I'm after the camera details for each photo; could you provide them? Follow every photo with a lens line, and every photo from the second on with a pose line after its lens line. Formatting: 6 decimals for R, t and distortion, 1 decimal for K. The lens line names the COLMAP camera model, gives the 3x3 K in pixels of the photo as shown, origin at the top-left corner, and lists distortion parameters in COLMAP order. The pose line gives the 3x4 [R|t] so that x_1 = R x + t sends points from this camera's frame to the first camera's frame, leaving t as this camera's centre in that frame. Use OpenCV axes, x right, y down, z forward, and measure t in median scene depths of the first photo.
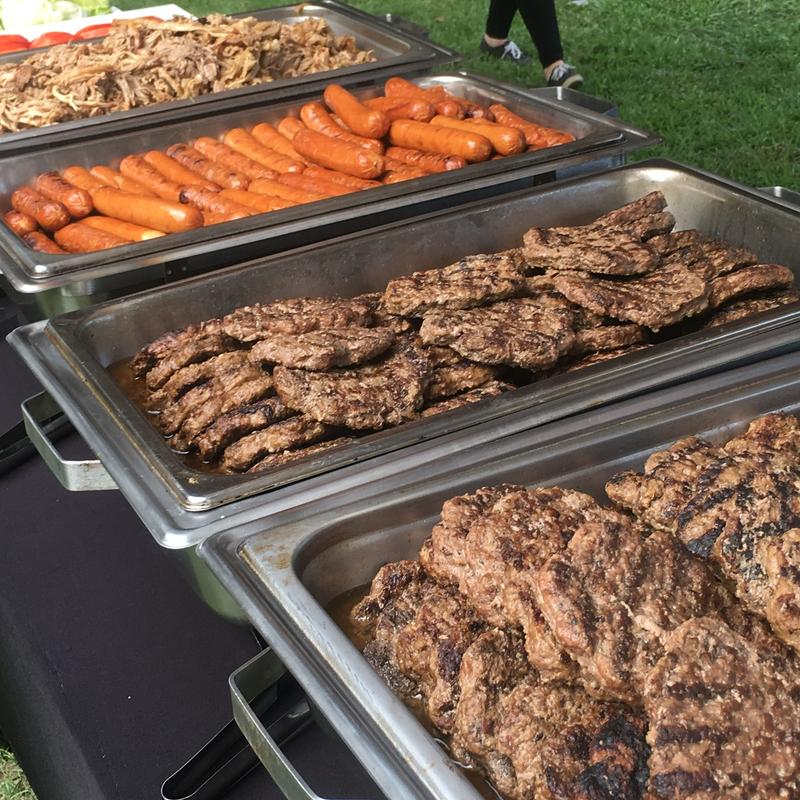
lens RADIAL K [[1452.2, 0, 459.3], [0, 1452.2, 400.4], [0, 0, 1]] dist [0.025107, 0.145977]
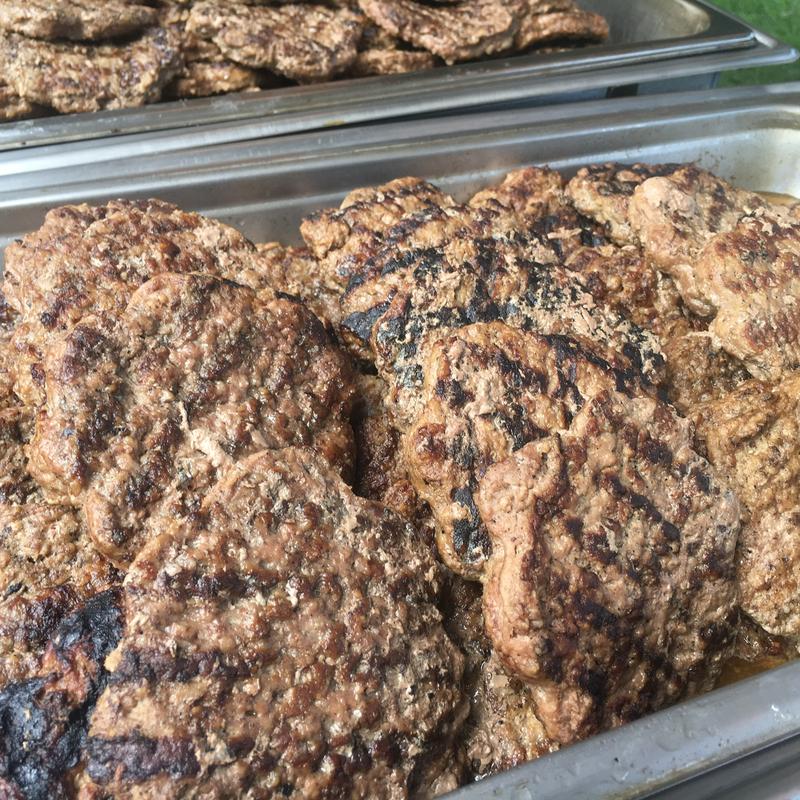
lens RADIAL K [[909.1, 0, 432.8], [0, 909.1, 400.9], [0, 0, 1]] dist [0.057242, -0.080698]
pose [[0.989187, 0.139297, 0.045889, 0.199295], [-0.146442, 0.955215, 0.257135, 0.015359], [-0.008016, -0.261075, 0.965285, 0.586716]]
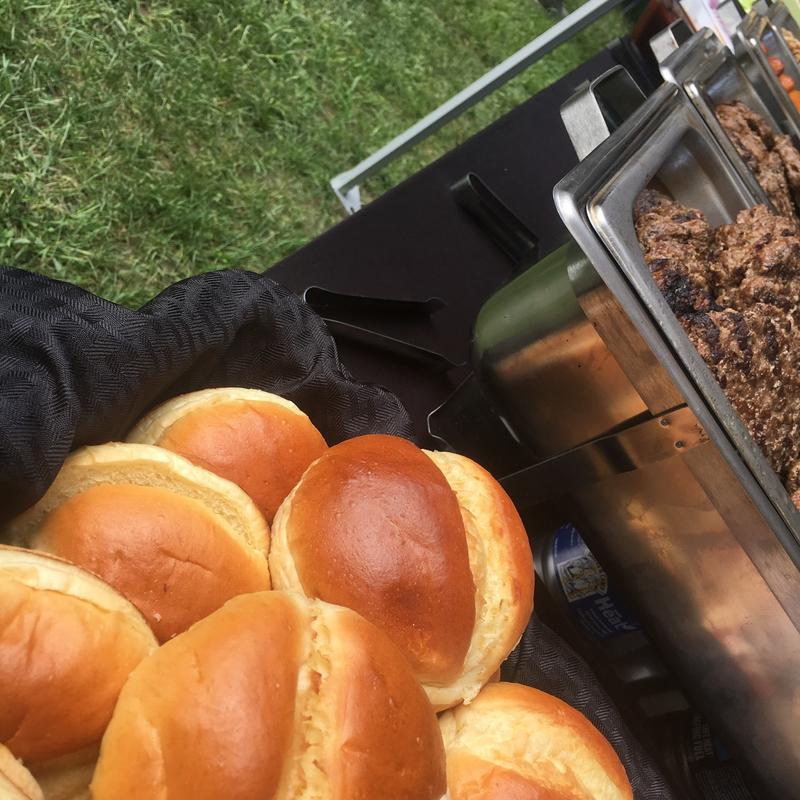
lens RADIAL K [[909.1, 0, 432.8], [0, 909.1, 400.9], [0, 0, 1]] dist [0.057242, -0.080698]
pose [[0.282779, 0.935972, -0.209744, 0.253847], [-0.938002, 0.315544, 0.143475, 0.329305], [0.200472, 0.156169, 0.967172, 0.203213]]
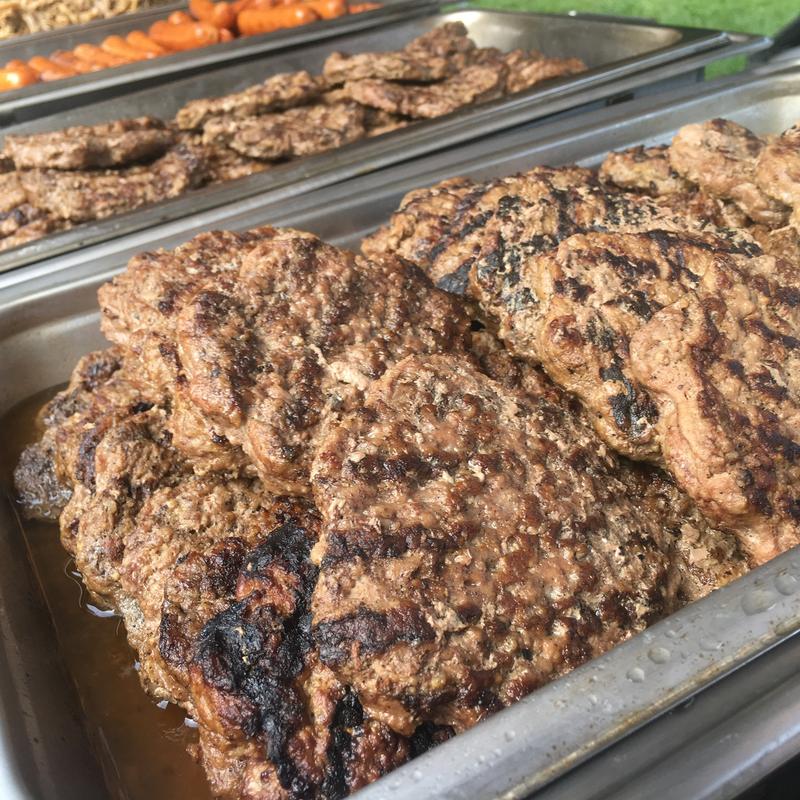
lens RADIAL K [[909.1, 0, 432.8], [0, 909.1, 400.9], [0, 0, 1]] dist [0.057242, -0.080698]
pose [[0.997027, -0.074096, 0.021145, 0.150980], [0.071933, 0.993406, 0.089276, 0.127282], [-0.027621, -0.087490, 0.995782, 0.574439]]
